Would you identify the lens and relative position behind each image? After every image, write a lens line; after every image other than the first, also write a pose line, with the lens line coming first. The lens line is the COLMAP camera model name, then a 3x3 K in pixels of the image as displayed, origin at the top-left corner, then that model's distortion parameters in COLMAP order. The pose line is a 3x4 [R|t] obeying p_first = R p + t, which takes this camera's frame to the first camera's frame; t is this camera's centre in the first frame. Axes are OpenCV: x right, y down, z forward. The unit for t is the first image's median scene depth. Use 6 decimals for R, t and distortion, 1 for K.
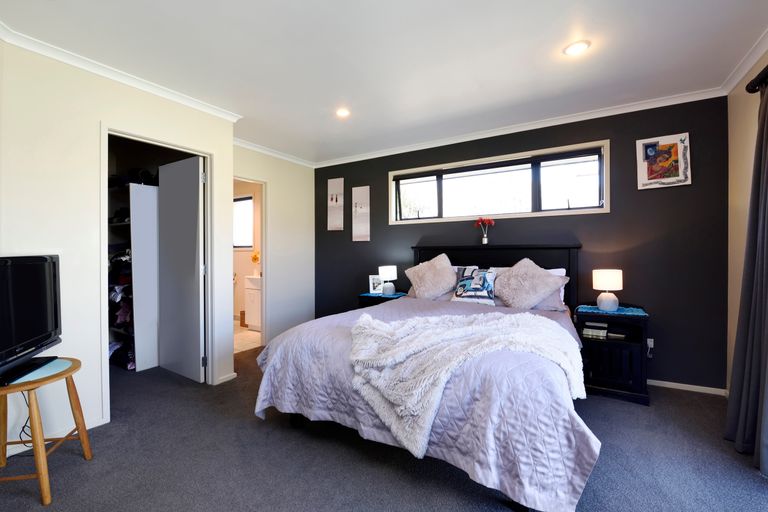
lens RADIAL K [[334.0, 0, 380.8], [0, 334.0, 251.6], [0, 0, 1]] dist [-0.022858, -0.000675]
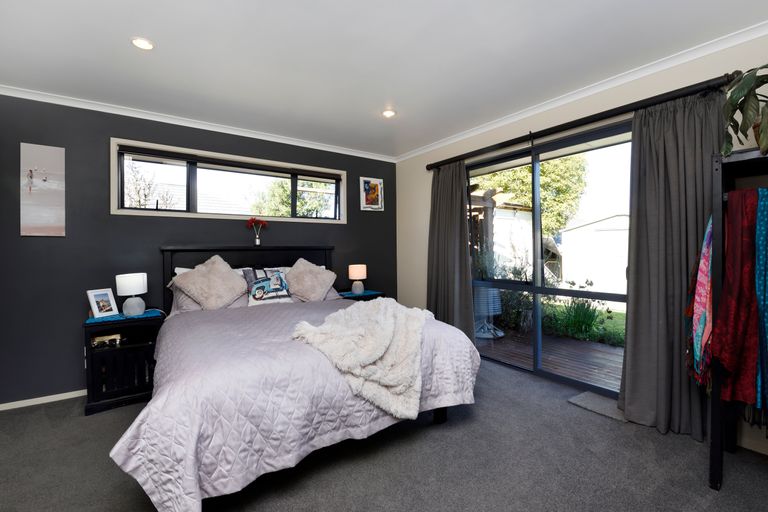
lens RADIAL K [[334.0, 0, 380.9], [0, 334.0, 254.0], [0, 0, 1]] dist [-0.022858, -0.000675]
pose [[0.392644, -0.005074, 0.919676, -0.529080], [0.005669, 0.999979, 0.003097, 0.003351], [-0.919673, 0.003998, 0.392665, 0.312936]]
